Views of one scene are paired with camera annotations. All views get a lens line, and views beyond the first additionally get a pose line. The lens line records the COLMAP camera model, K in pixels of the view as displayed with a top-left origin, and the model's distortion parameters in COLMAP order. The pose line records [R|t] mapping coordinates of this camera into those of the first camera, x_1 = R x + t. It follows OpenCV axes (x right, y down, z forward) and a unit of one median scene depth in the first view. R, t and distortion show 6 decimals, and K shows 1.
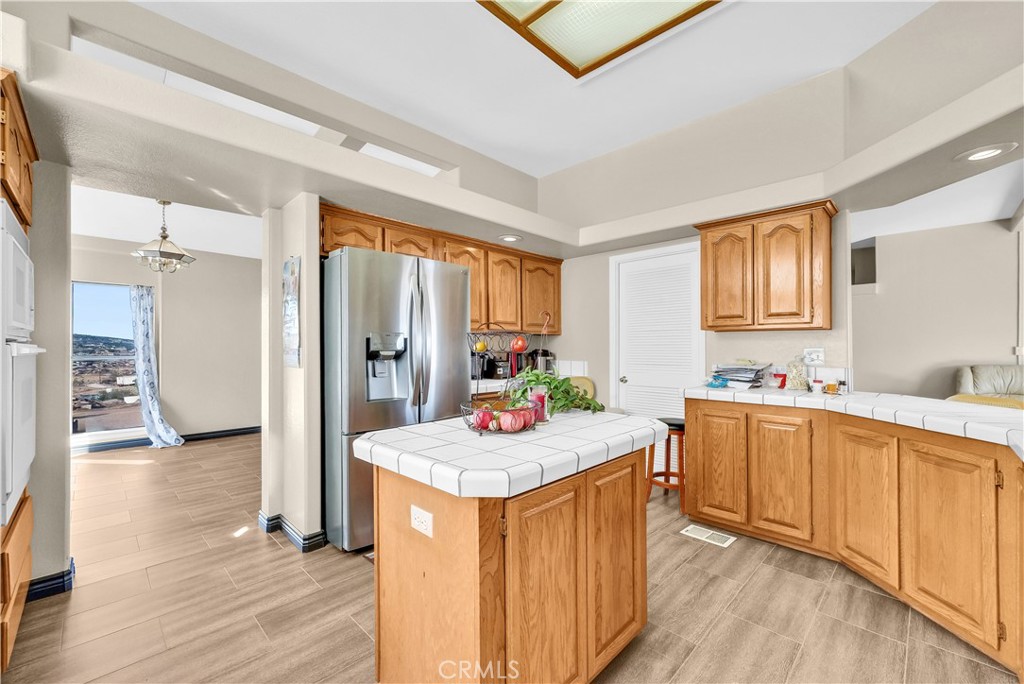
lens RADIAL K [[419.4, 0, 512.3], [0, 419.4, 345.2], [0, 0, 1]] dist [0.008112, -0.000487]
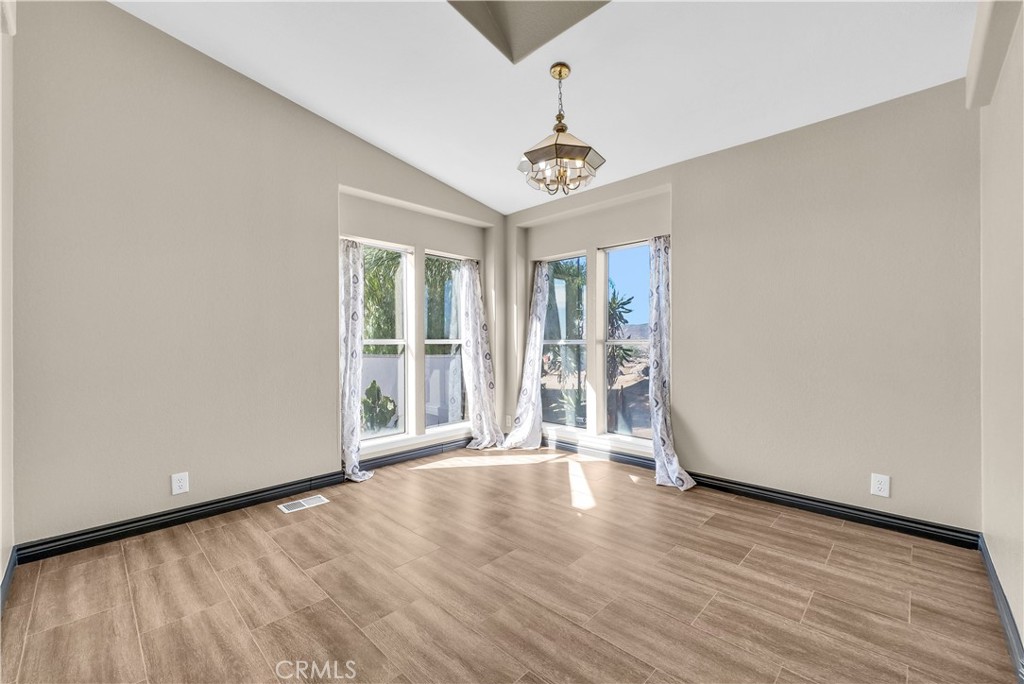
lens RADIAL K [[419.4, 0, 512.2], [0, 419.4, 339.7], [0, 0, 1]] dist [0.008112, -0.000487]
pose [[0.012930, -0.007046, -0.999892, -0.205273], [0.010646, 0.999919, -0.006909, 0.029916], [0.999860, -0.010556, 0.013004, 0.764994]]
